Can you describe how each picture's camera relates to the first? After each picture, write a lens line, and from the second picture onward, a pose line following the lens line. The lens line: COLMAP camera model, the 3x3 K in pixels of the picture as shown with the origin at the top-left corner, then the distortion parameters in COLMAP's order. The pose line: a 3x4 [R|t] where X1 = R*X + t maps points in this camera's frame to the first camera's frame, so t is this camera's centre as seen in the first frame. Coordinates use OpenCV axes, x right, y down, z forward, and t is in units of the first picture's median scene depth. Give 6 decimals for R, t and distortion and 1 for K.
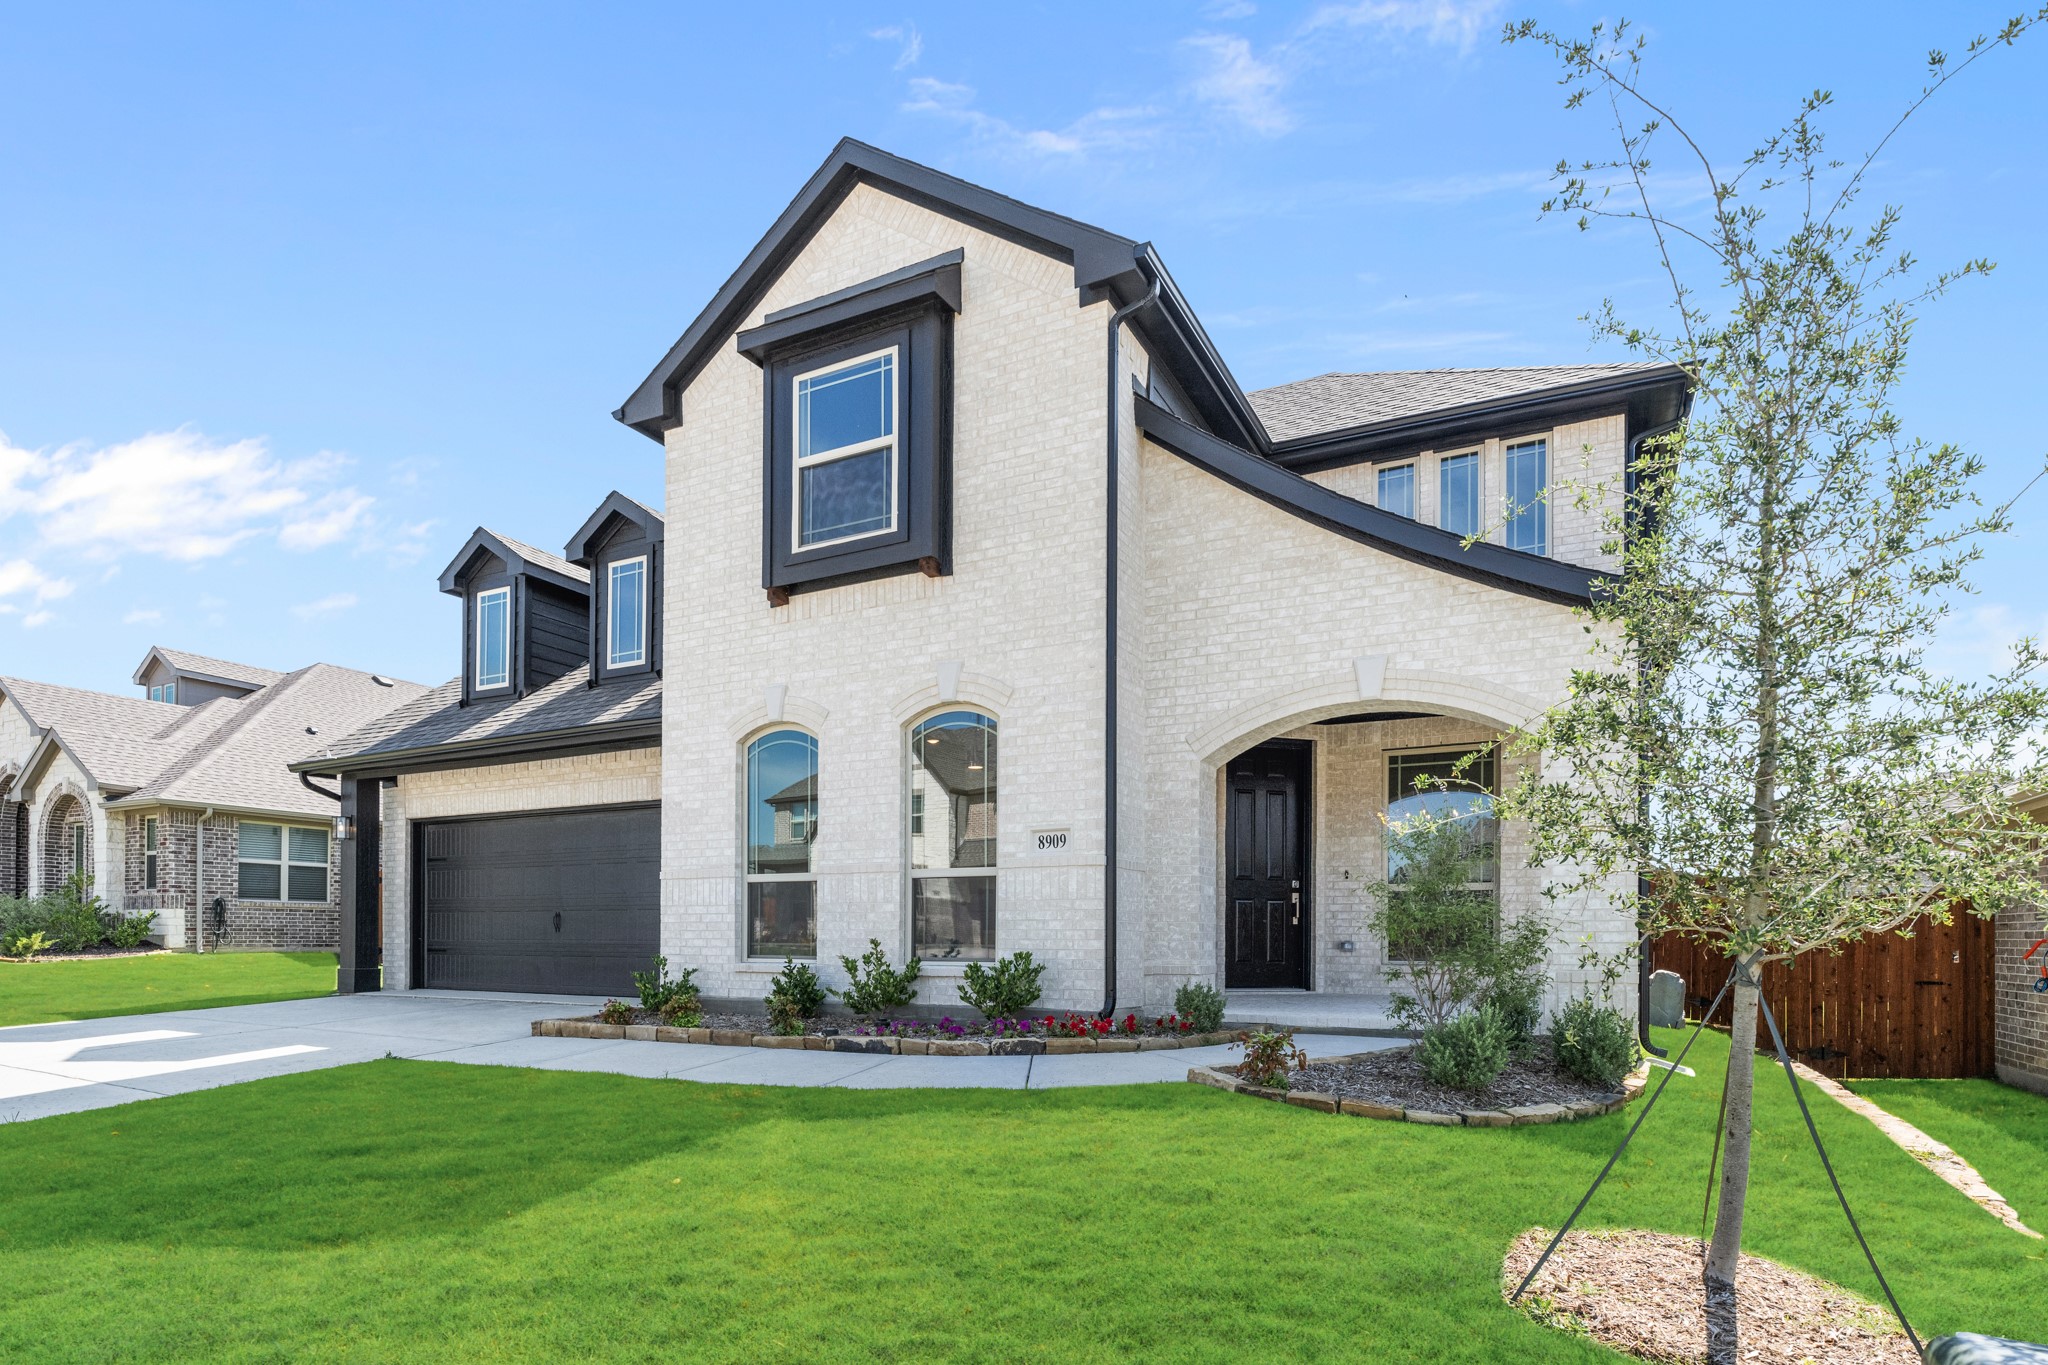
lens RADIAL K [[844.4, 0, 1018.6], [0, 844.4, 690.0], [0, 0, 1]] dist [-0.000927, -0.000122]
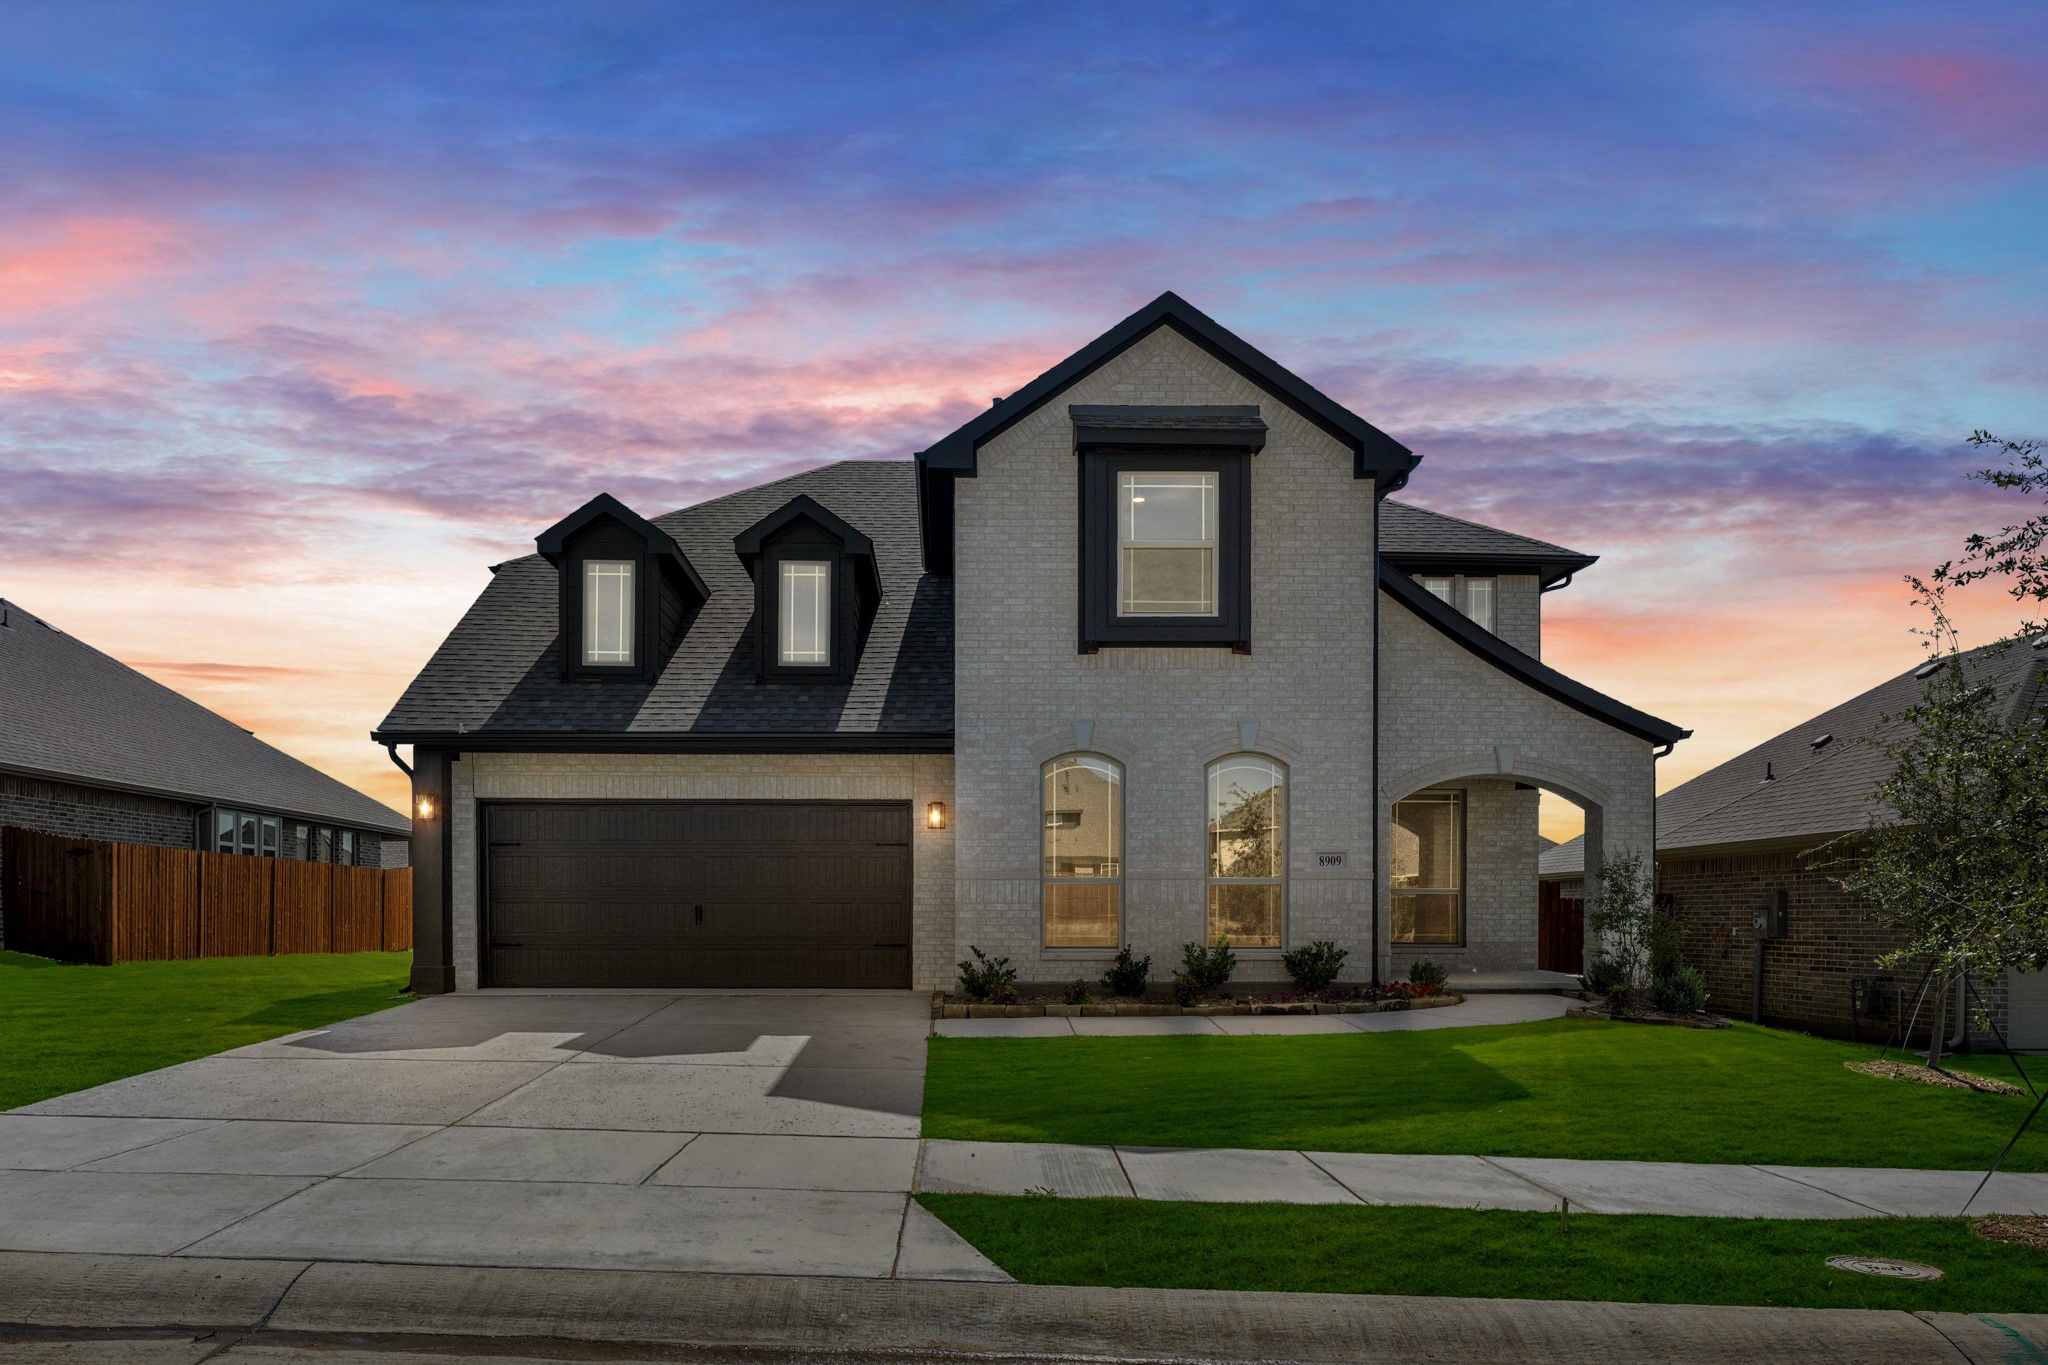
lens RADIAL K [[882.2, 0, 1024.1], [0, 882.2, 630.3], [0, 0, 1]] dist [-0.001468, 0.000044]
pose [[0.923459, 0.119363, 0.364659, -0.924550], [-0.106570, 0.992778, -0.055086, -0.060149], [-0.368601, 0.012008, 0.929510, -0.161998]]
